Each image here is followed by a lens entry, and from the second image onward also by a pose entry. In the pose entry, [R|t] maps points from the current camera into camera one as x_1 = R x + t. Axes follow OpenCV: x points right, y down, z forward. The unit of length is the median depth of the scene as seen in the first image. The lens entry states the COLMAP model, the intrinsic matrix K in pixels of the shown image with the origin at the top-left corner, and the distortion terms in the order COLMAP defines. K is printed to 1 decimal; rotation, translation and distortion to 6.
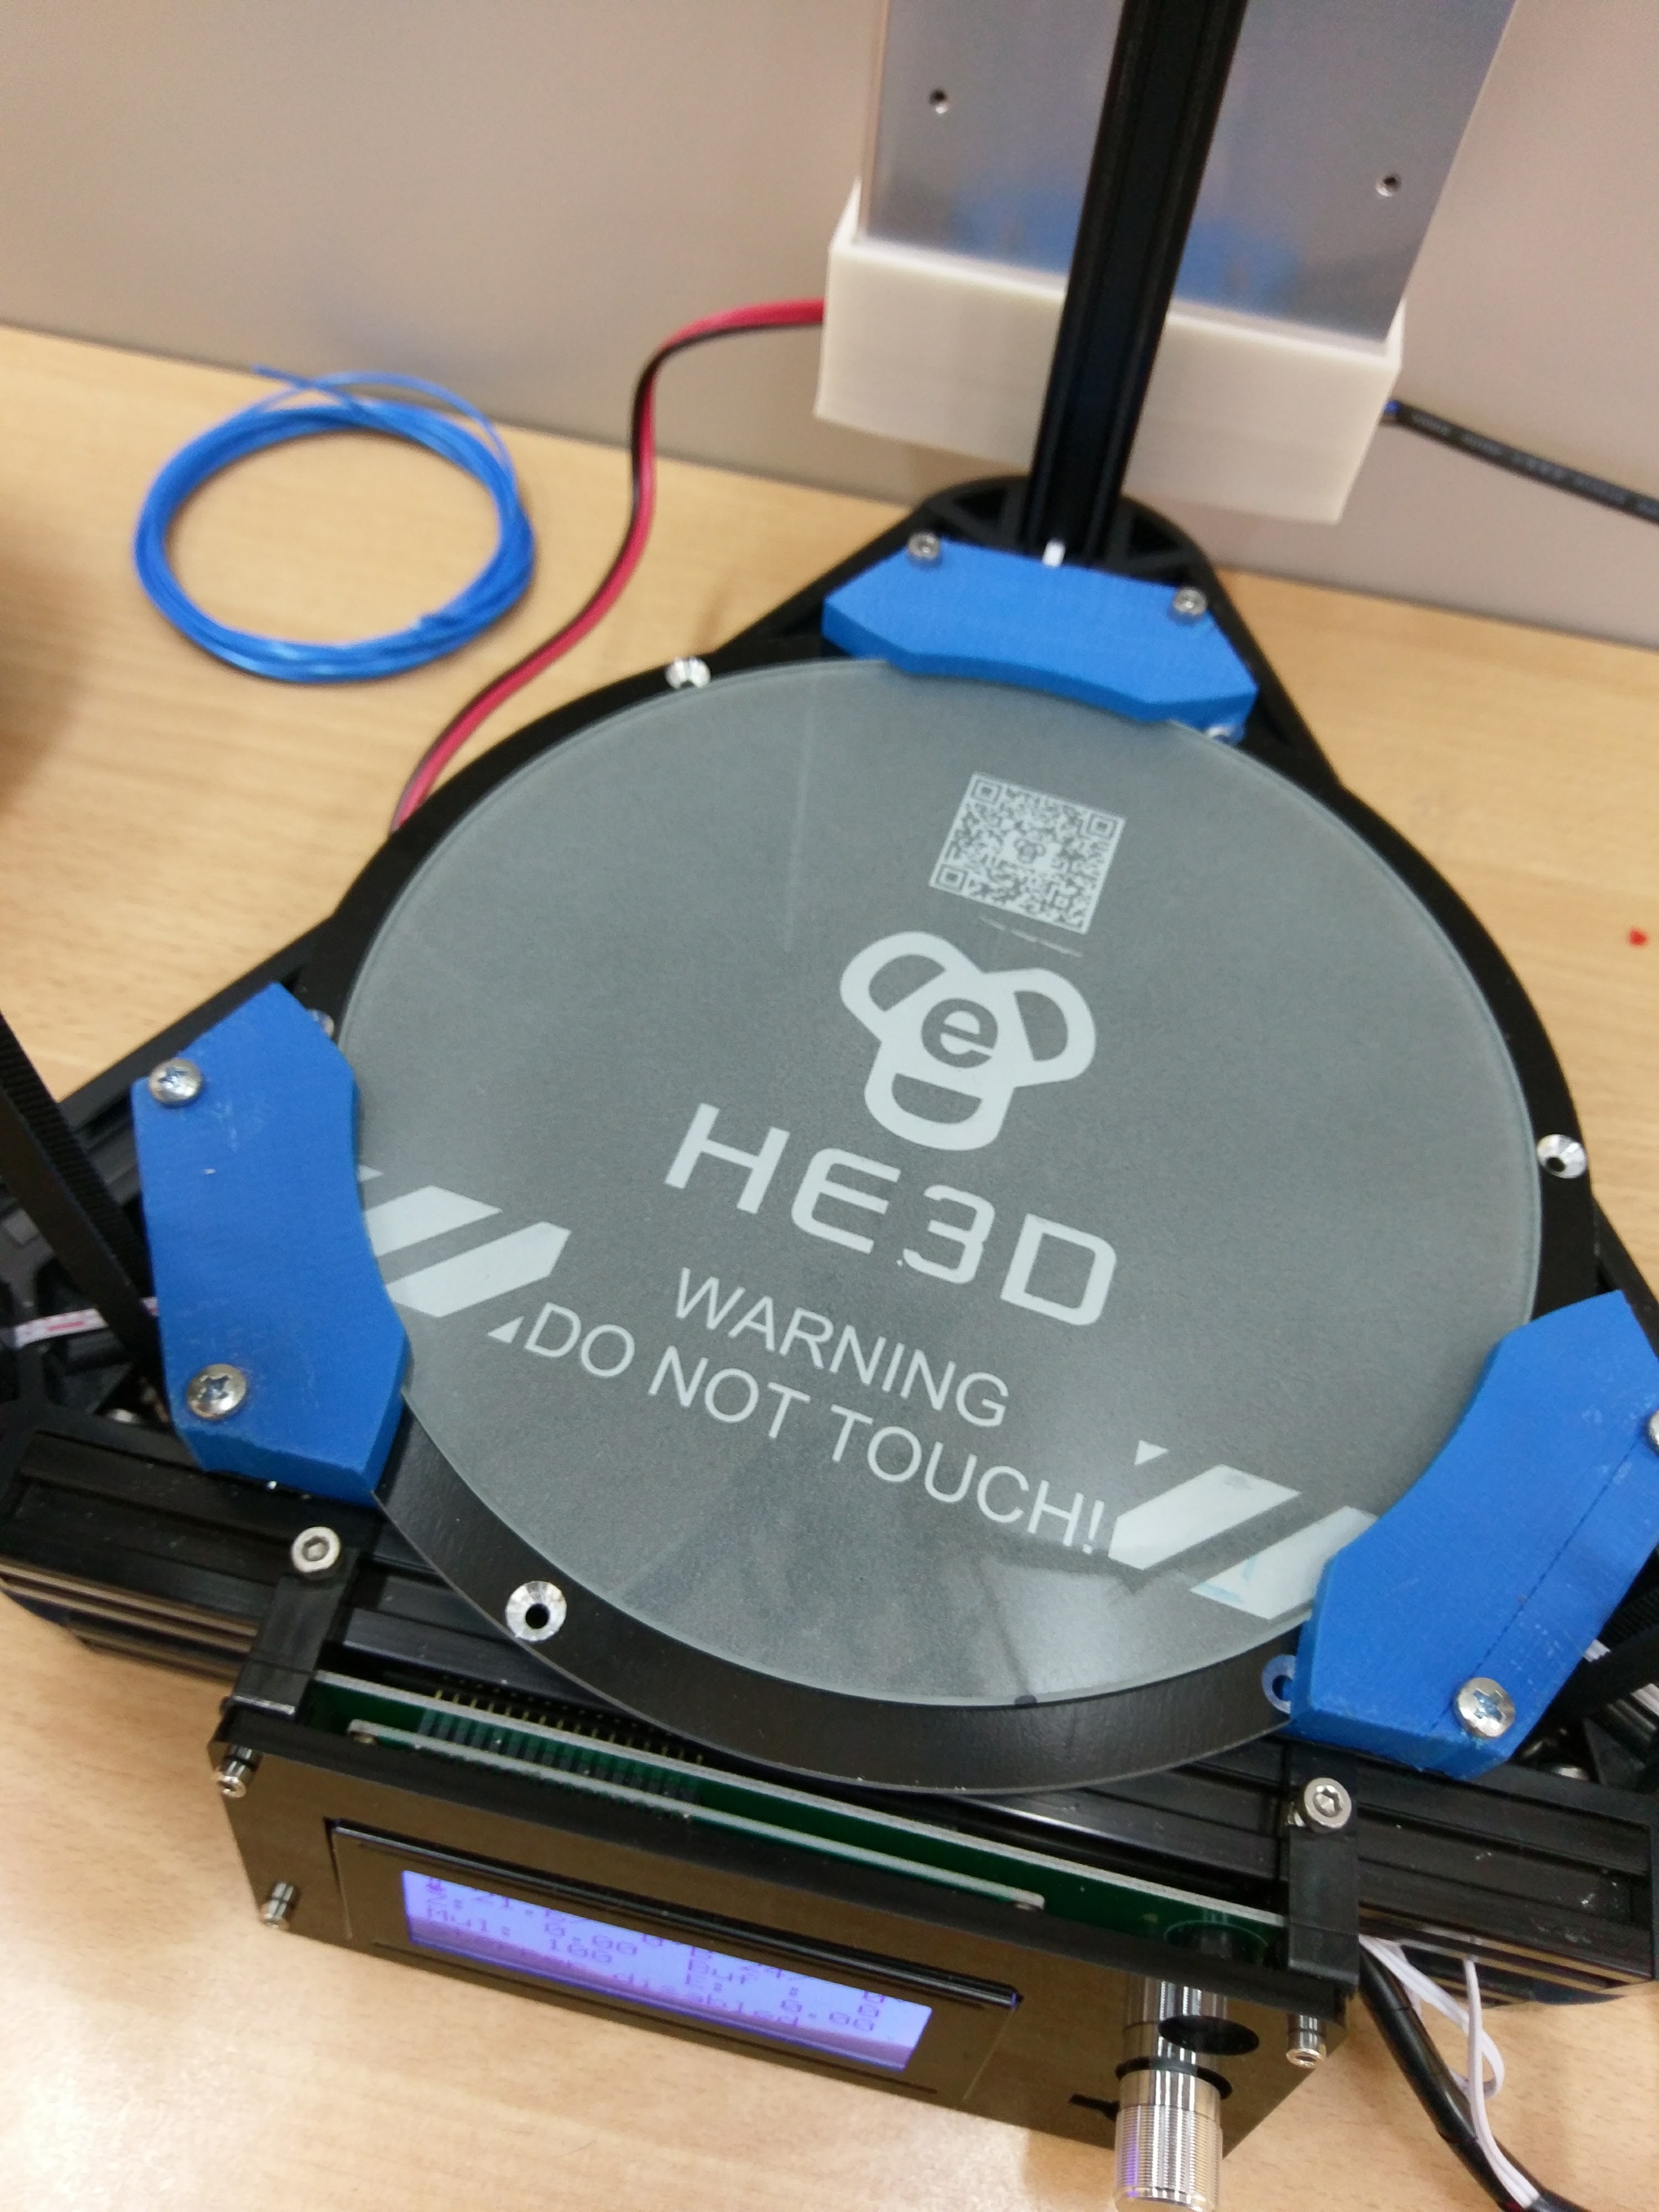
lens RADIAL K [[1768.1, 0, 797.0], [0, 1768.1, 1103.2], [0, 0, 1]] dist [0.060505, -0.138160]
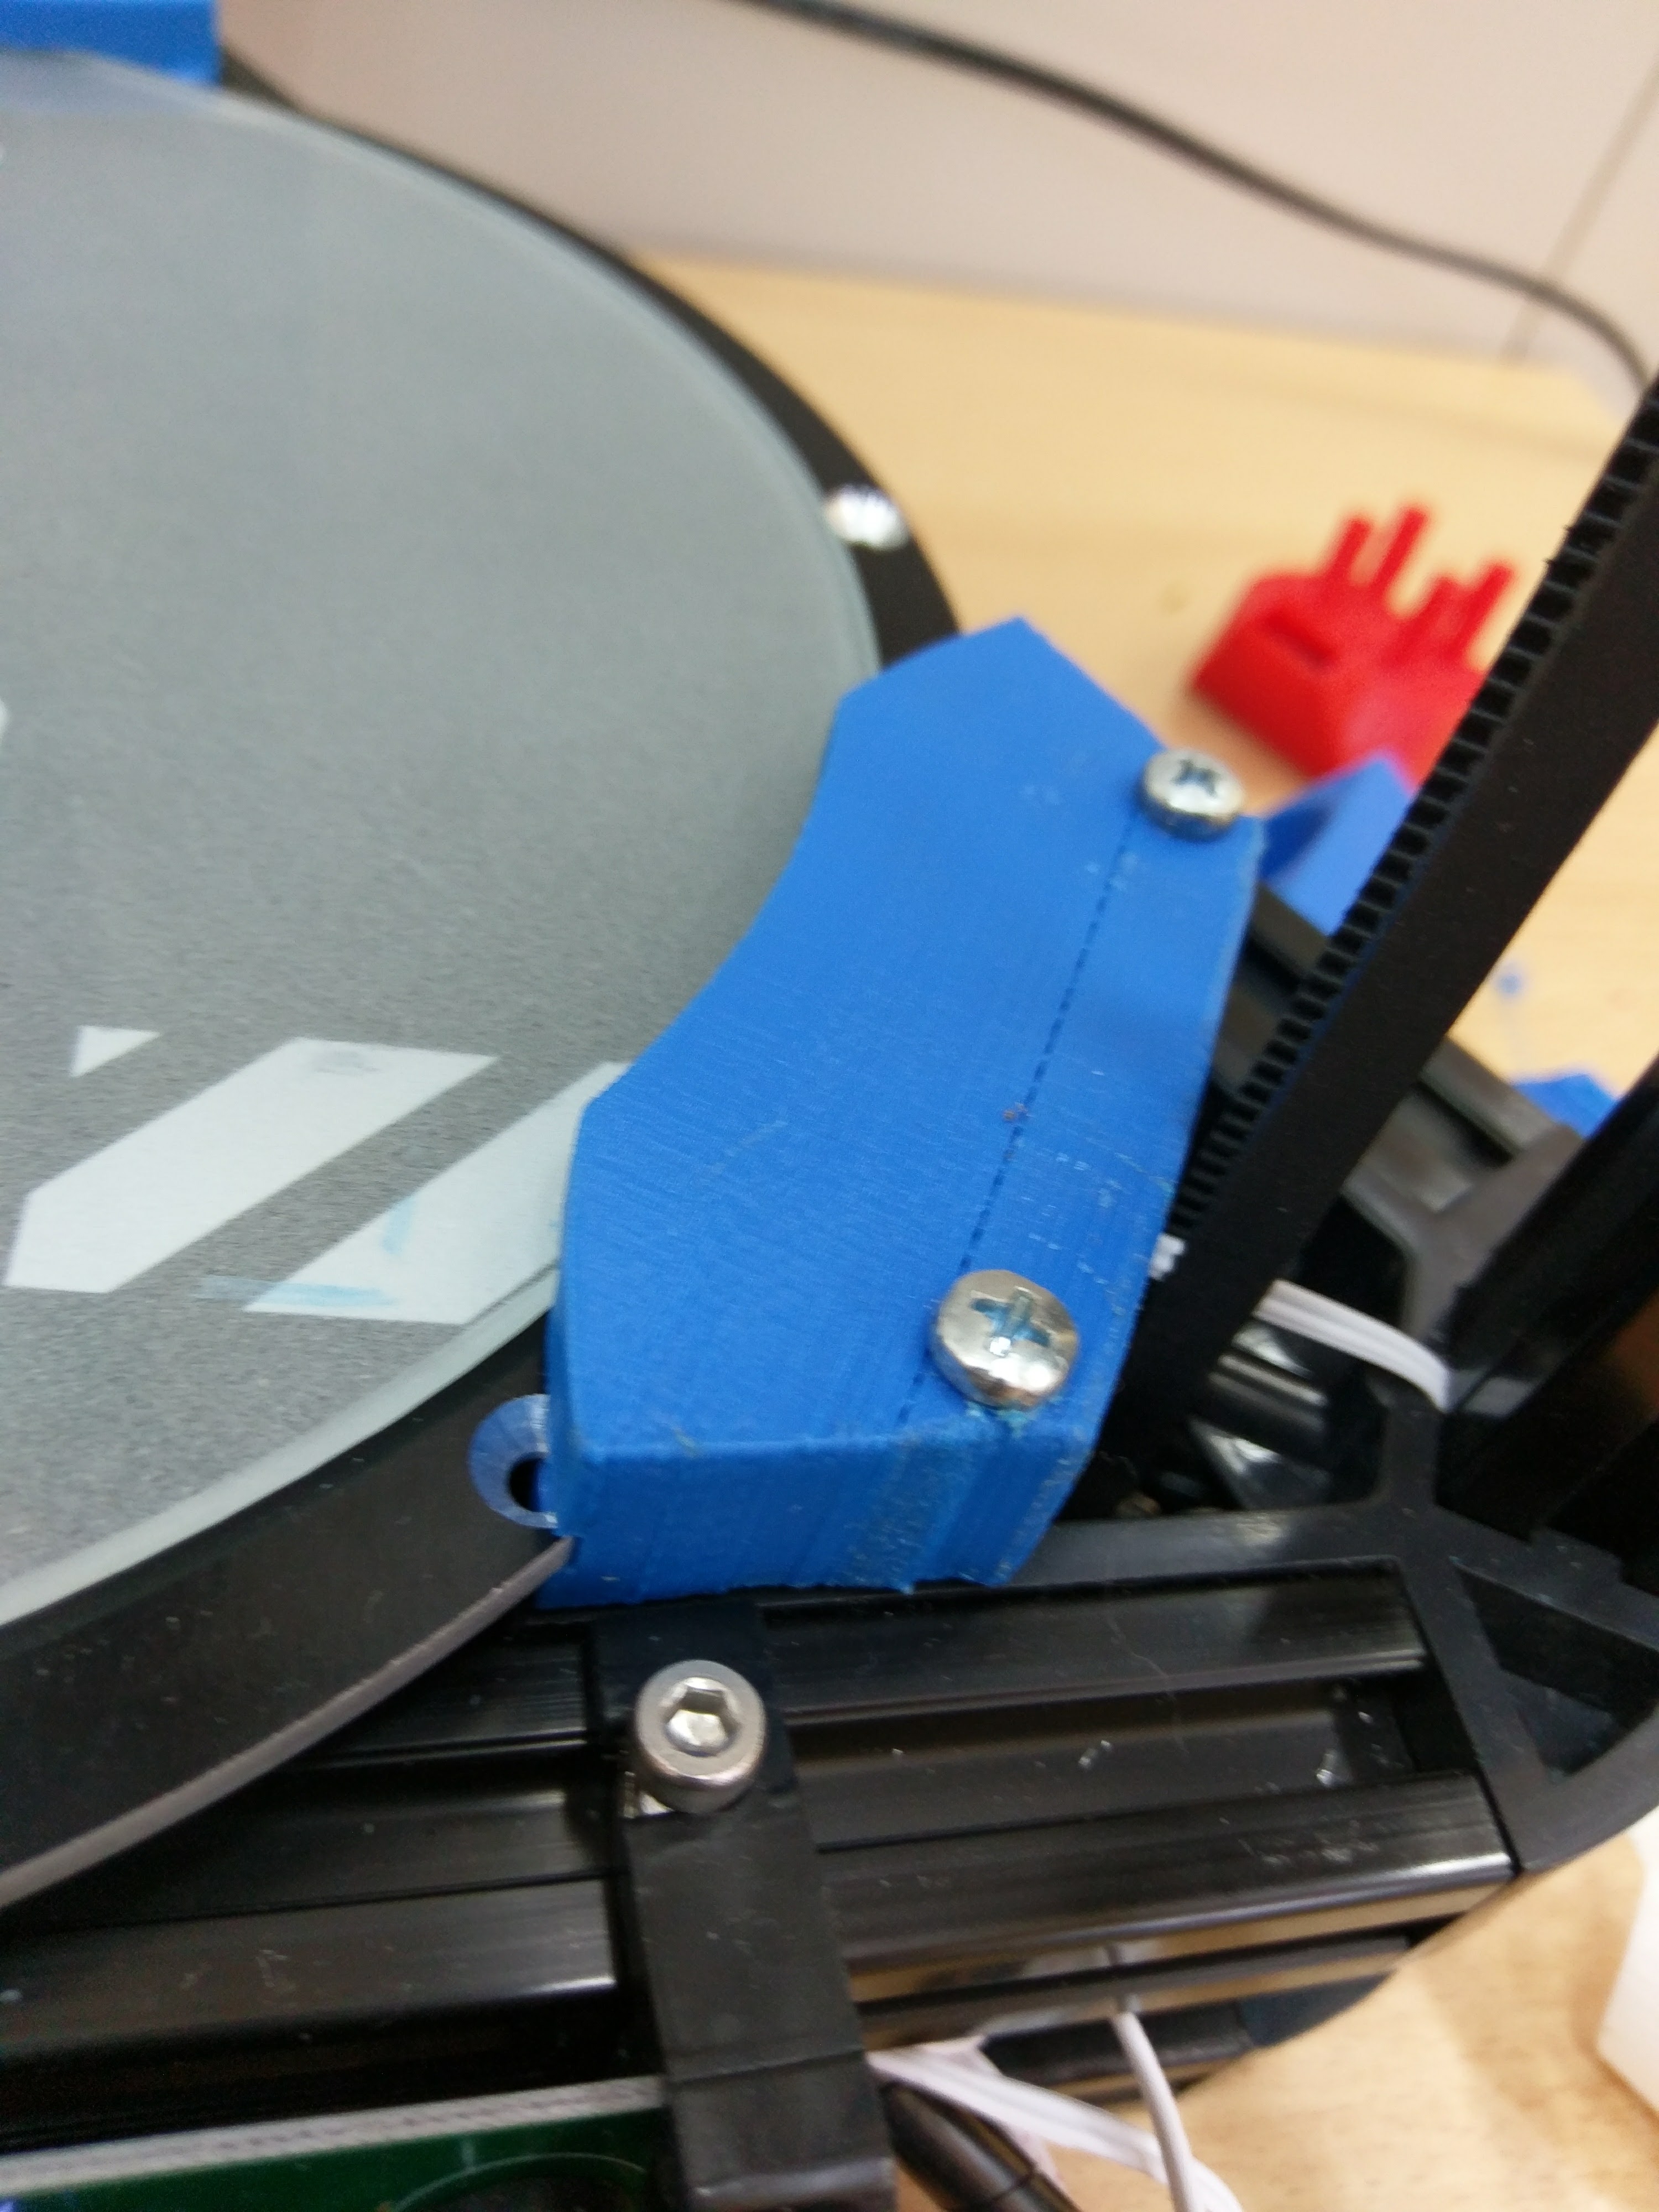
lens RADIAL K [[1768.1, 0, 797.0], [0, 1768.1, 1103.2], [0, 0, 1]] dist [0.060505, -0.138160]
pose [[0.912458, -0.206566, 0.353200, 0.201033], [0.247180, 0.966177, -0.073507, 0.284664], [-0.326070, 0.154376, 0.932656, 0.595223]]
